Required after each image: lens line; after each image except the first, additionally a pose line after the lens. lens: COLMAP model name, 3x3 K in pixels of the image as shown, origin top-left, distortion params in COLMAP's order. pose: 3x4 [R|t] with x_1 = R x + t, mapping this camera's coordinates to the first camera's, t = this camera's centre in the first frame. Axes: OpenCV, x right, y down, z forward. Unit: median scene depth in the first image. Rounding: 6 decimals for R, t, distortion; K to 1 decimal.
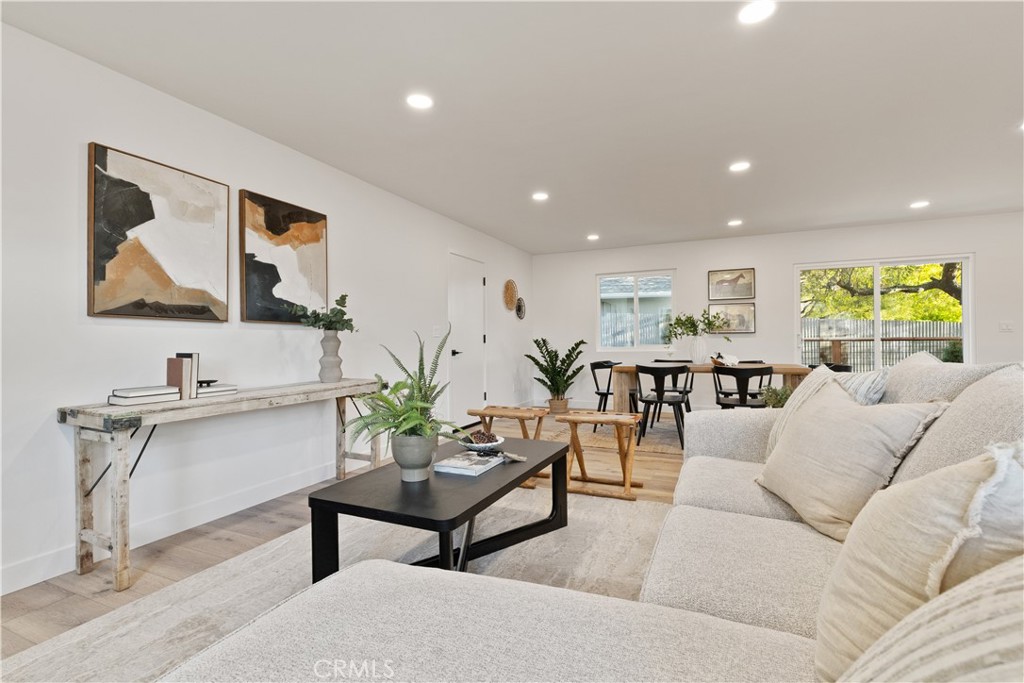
lens RADIAL K [[468.5, 0, 510.0], [0, 468.5, 335.9], [0, 0, 1]] dist [0.003138, 0.000066]
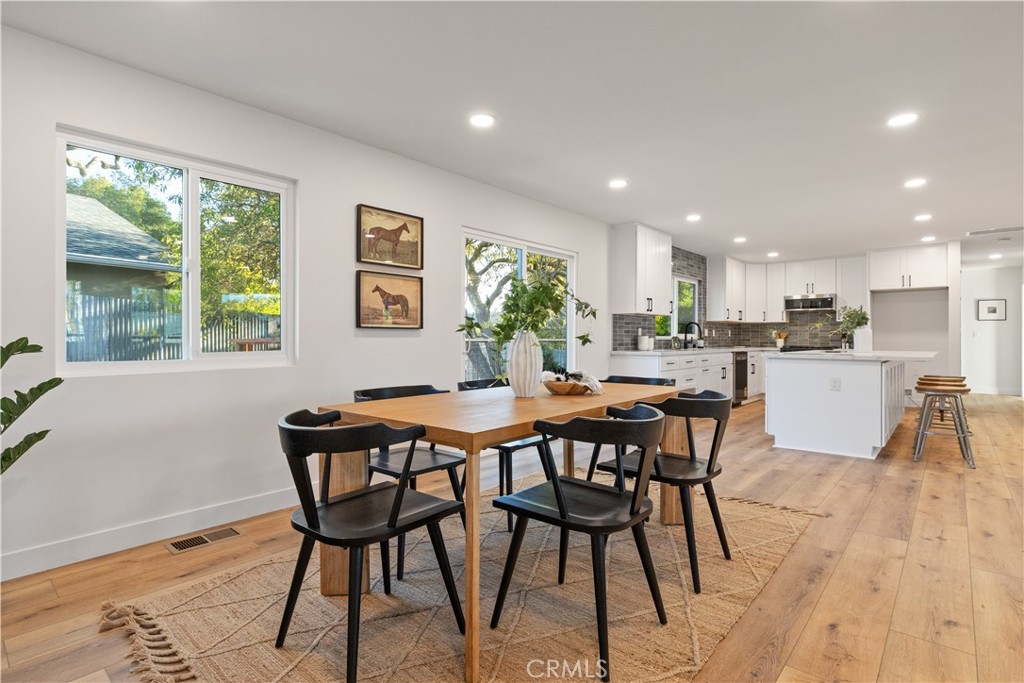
lens RADIAL K [[516.2, 0, 513.0], [0, 516.2, 336.2], [0, 0, 1]] dist [0.001623, 0.000308]
pose [[0.272379, 0.014251, 0.962084, -0.123733], [-0.012229, 0.999861, -0.011349, 0.014852], [-0.962112, -0.008674, 0.272516, 1.456048]]
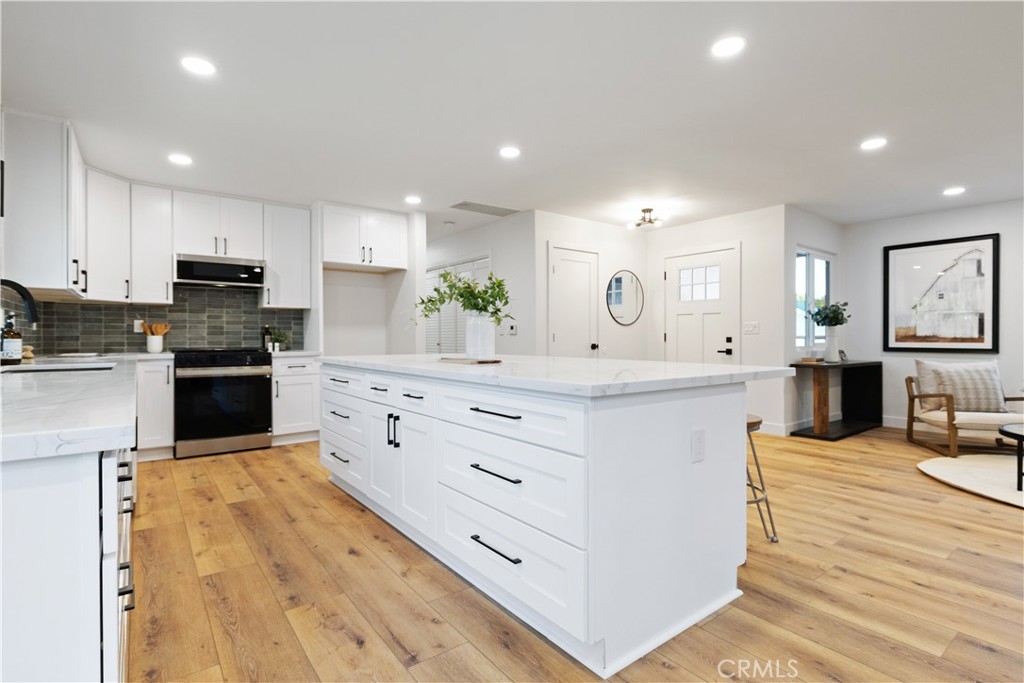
lens RADIAL K [[496.3, 0, 512.0], [0, 496.3, 338.6], [0, 0, 1]] dist [-0.002418, -0.000942]
pose [[-0.881377, 0.007418, 0.472355, 1.535524], [0.004194, 0.999960, -0.007877, 0.001824], [-0.472394, -0.004962, -0.881373, 1.585389]]
